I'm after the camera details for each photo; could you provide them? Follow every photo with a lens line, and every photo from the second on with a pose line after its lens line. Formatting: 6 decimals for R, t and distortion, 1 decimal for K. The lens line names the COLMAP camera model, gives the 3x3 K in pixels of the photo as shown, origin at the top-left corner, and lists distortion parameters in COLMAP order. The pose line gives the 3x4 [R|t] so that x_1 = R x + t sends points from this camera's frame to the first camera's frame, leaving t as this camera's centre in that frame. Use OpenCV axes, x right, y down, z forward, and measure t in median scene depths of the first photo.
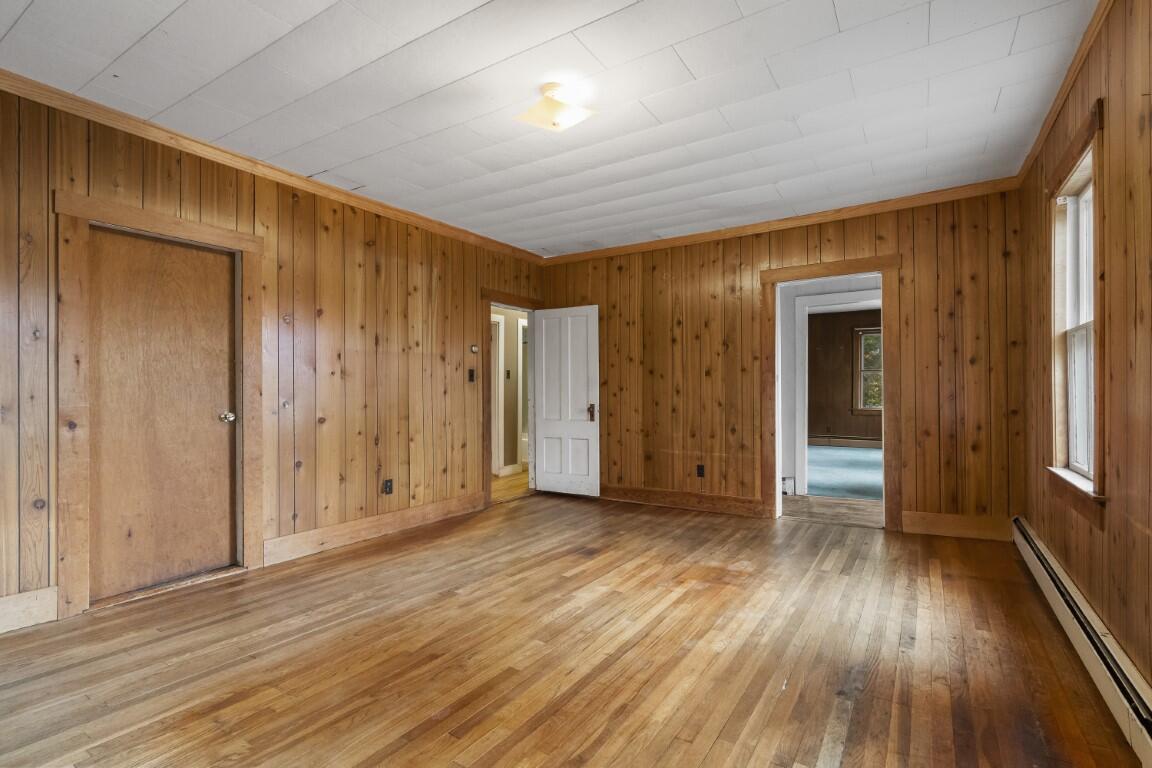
lens RADIAL K [[554.5, 0, 568.5], [0, 554.5, 385.7], [0, 0, 1]] dist [-0.002613, 0.000766]
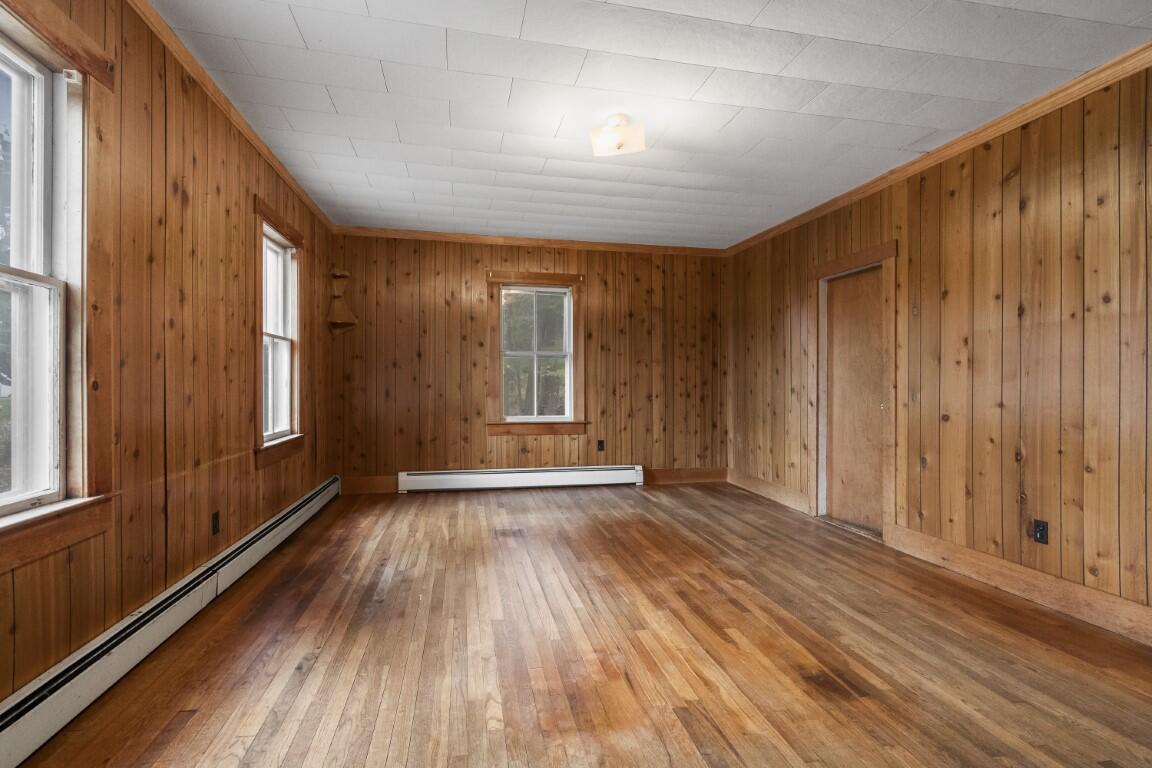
lens RADIAL K [[554.5, 0, 572.6], [0, 554.5, 386.9], [0, 0, 1]] dist [-0.002613, 0.000766]
pose [[-0.713820, -0.000872, -0.700329, 0.627690], [0.000627, 0.999998, -0.001884, 0.016732], [0.700329, -0.001784, -0.713818, 1.302474]]
